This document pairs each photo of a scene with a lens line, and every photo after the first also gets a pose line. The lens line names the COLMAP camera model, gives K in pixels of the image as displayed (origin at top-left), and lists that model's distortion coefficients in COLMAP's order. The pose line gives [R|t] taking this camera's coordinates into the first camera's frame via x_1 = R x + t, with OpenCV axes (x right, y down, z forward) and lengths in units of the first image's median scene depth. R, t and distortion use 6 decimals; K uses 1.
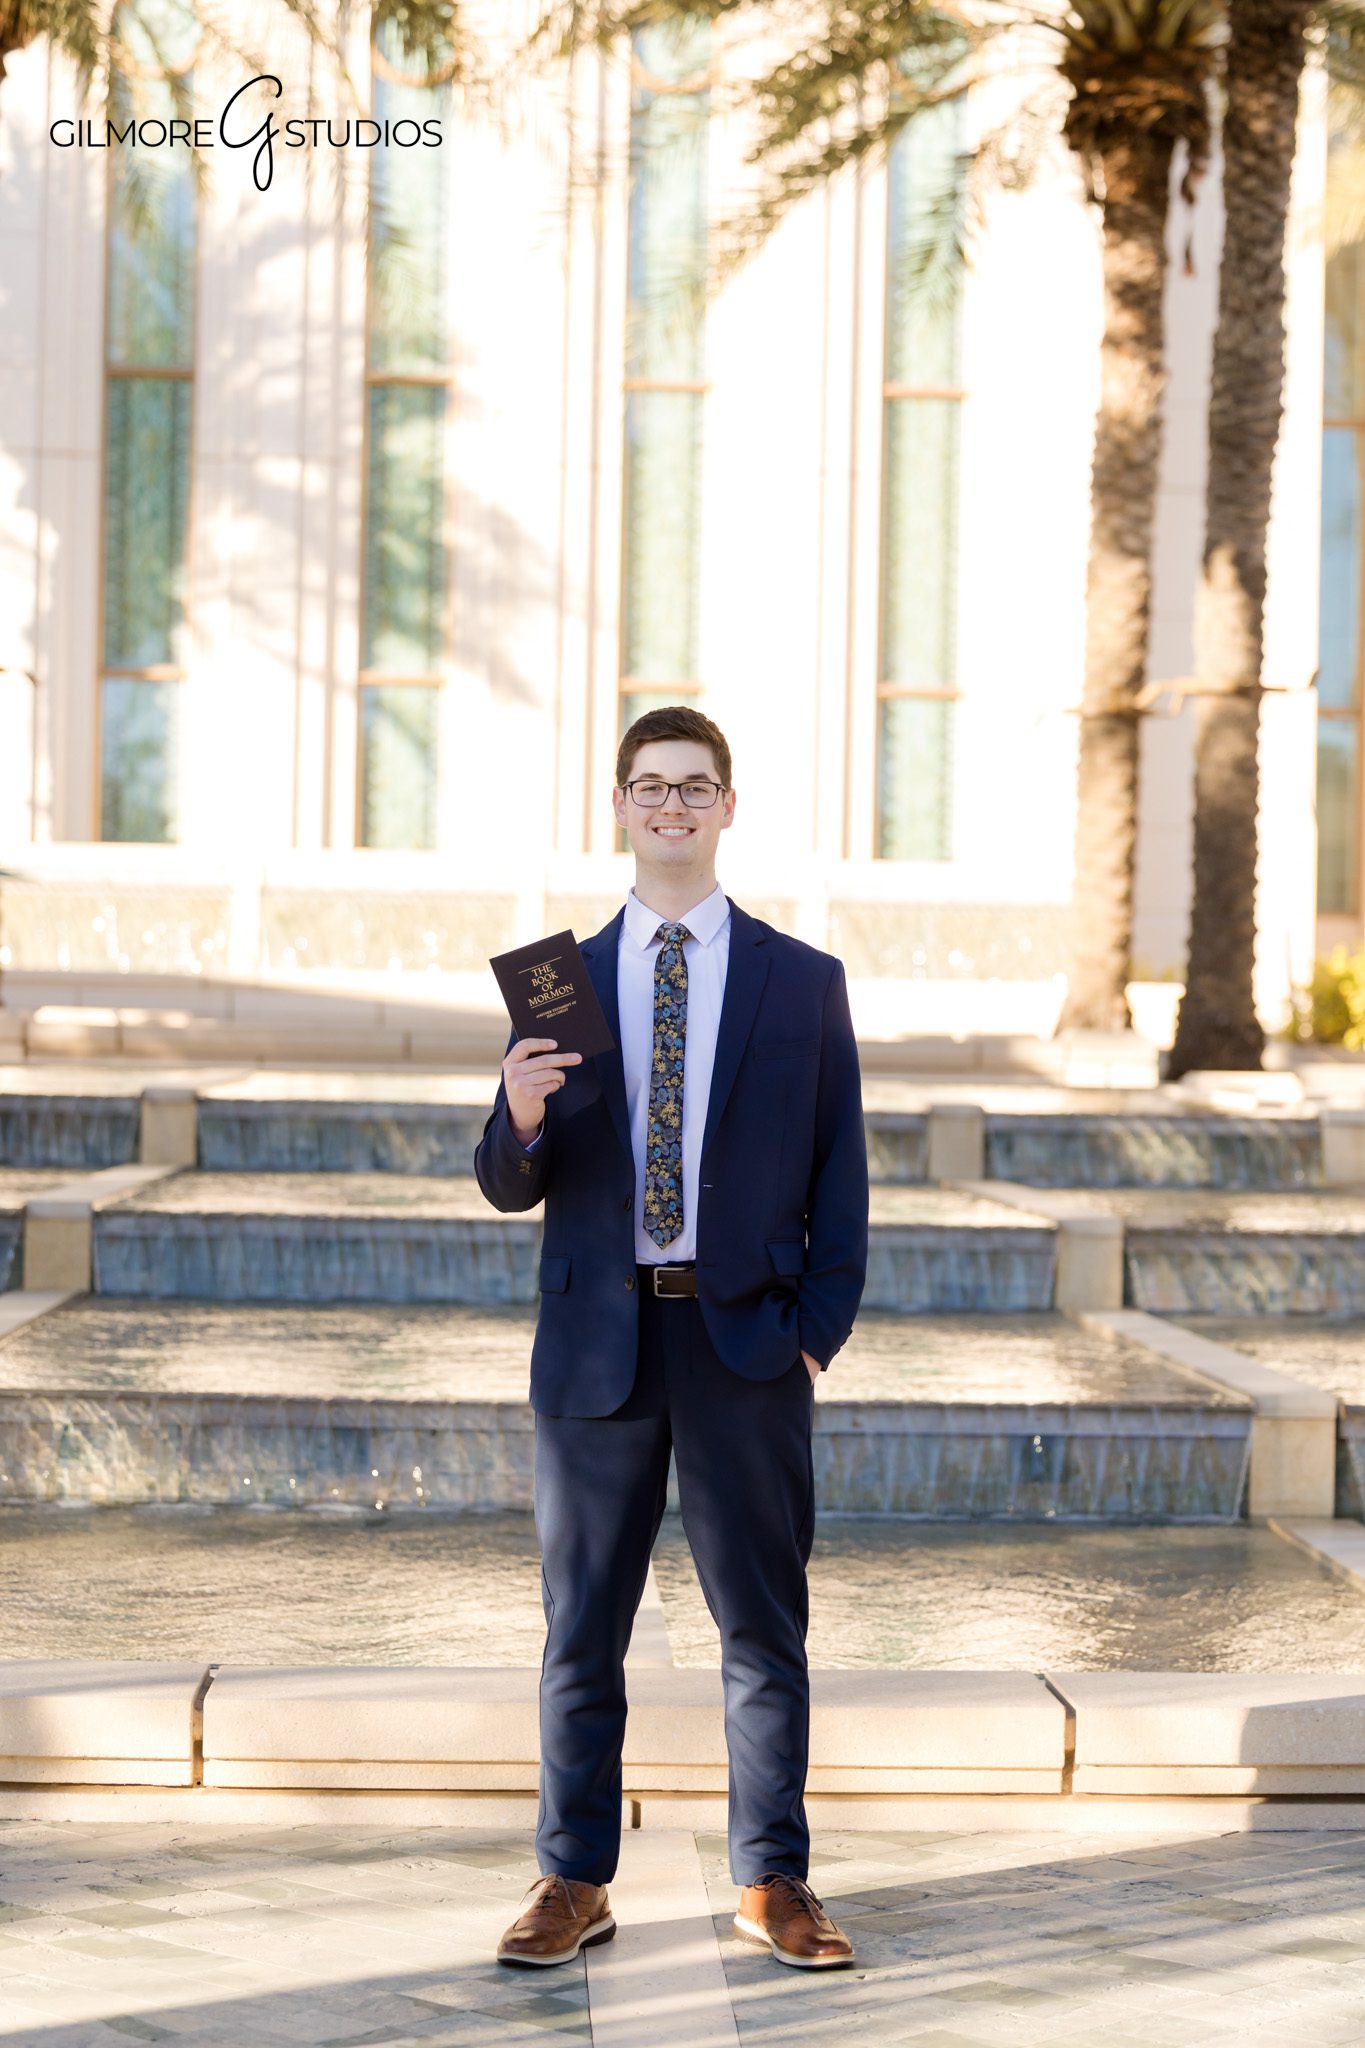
lens RADIAL K [[3392.7, 0, 644.7], [0, 3392.7, 1033.2], [0, 0, 1]] dist [-0.016762, -0.040545]
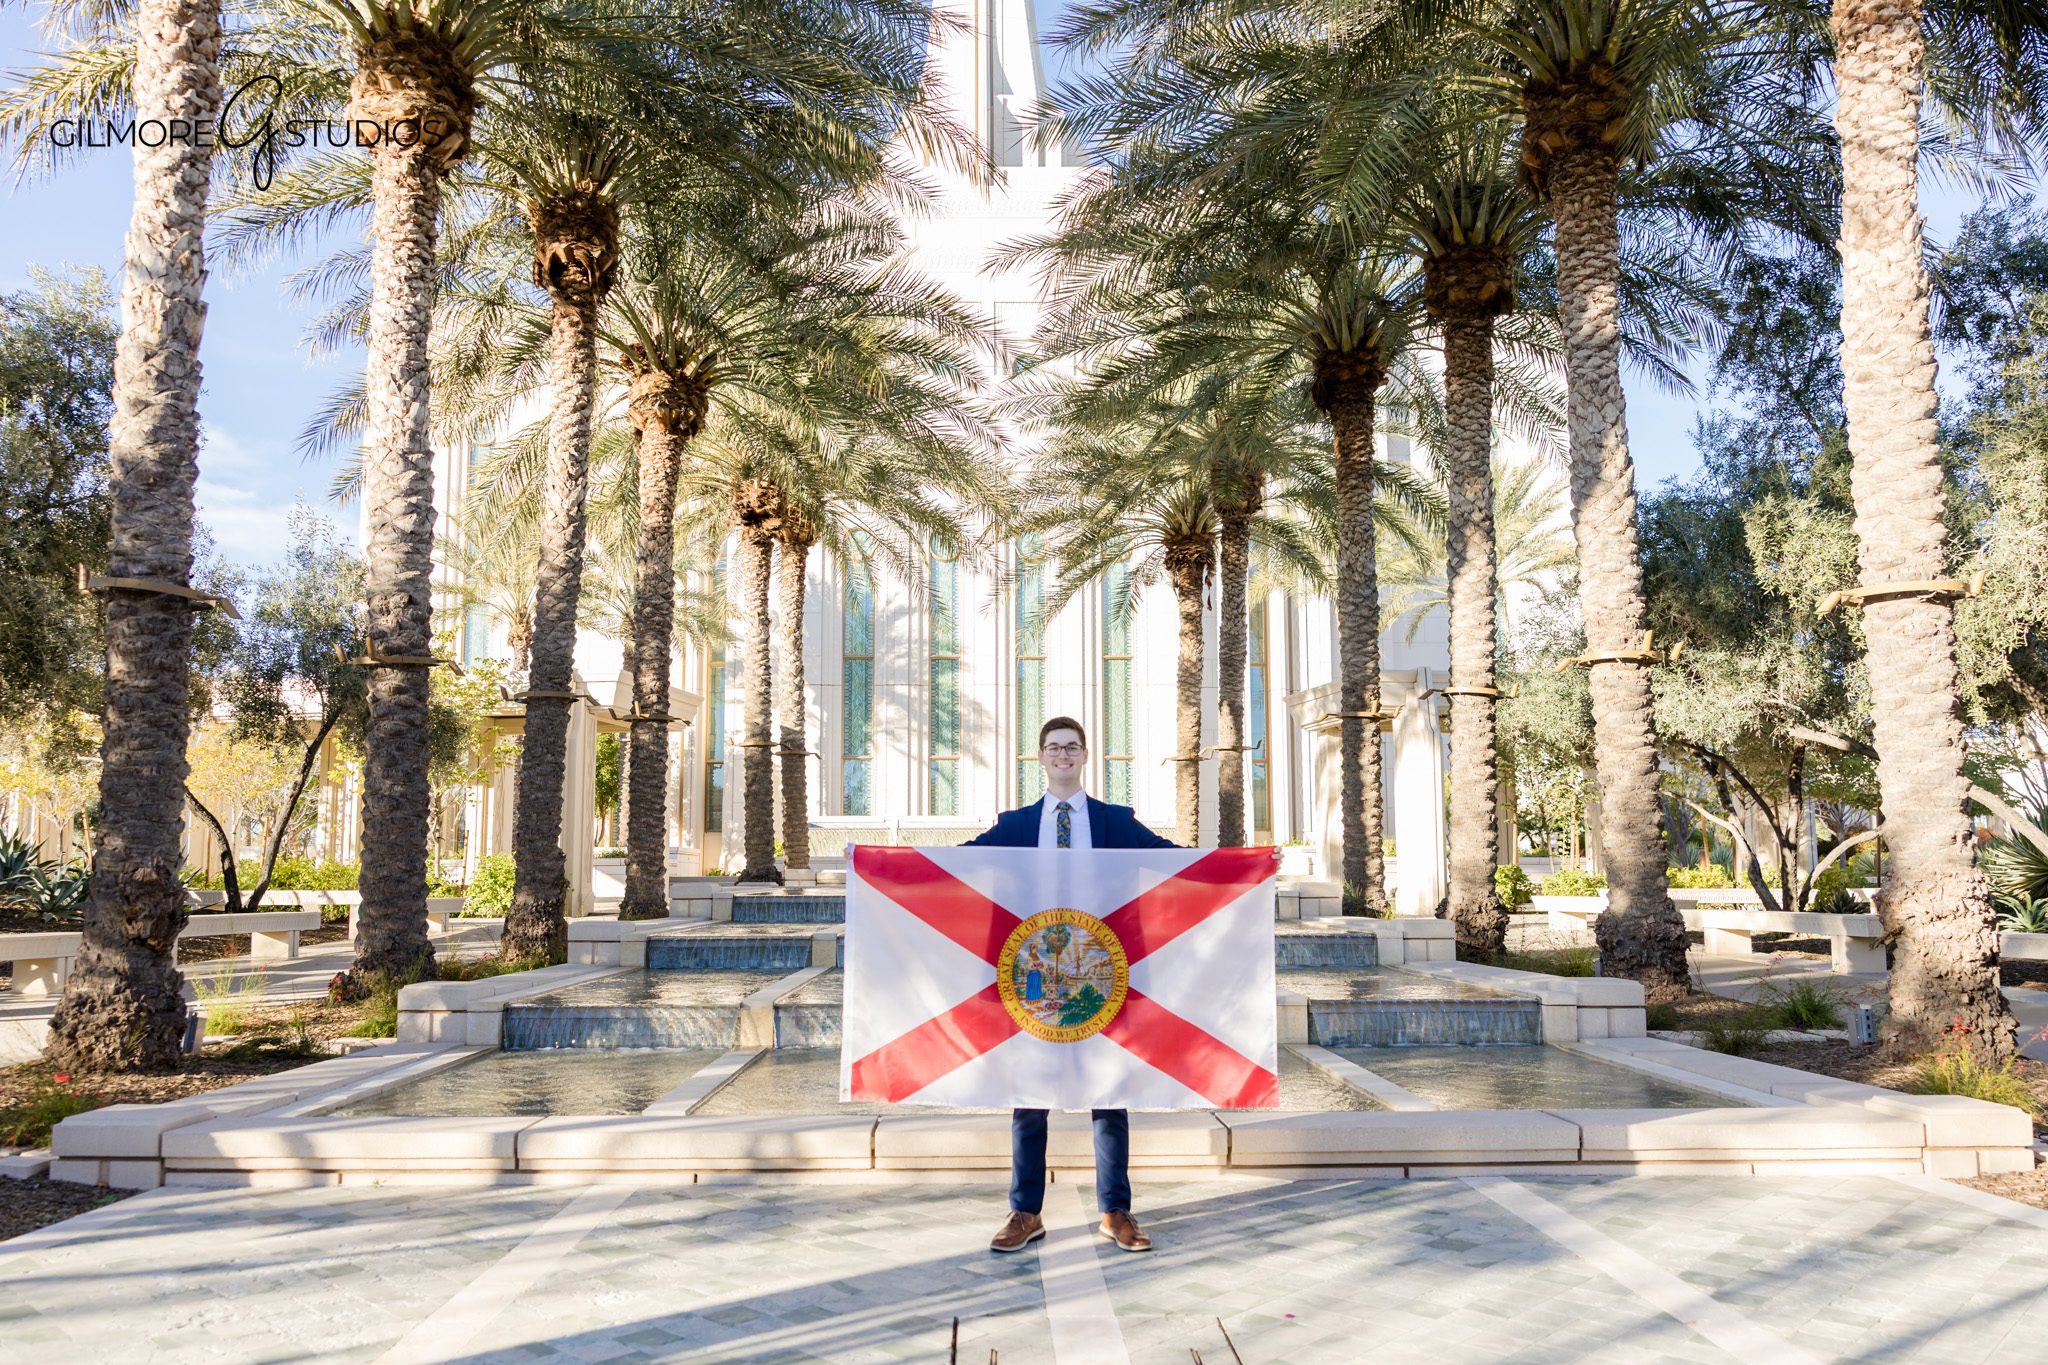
lens RADIAL K [[1424.2, 0, 1020.9], [0, 1424.2, 725.3], [0, 0, 1]] dist [0.019839, -0.000360]
pose [[0.999464, -0.024885, -0.021257, 0.021243], [0.022949, 0.995954, -0.086889, -0.020831], [0.023333, 0.086355, 0.995991, -0.227468]]
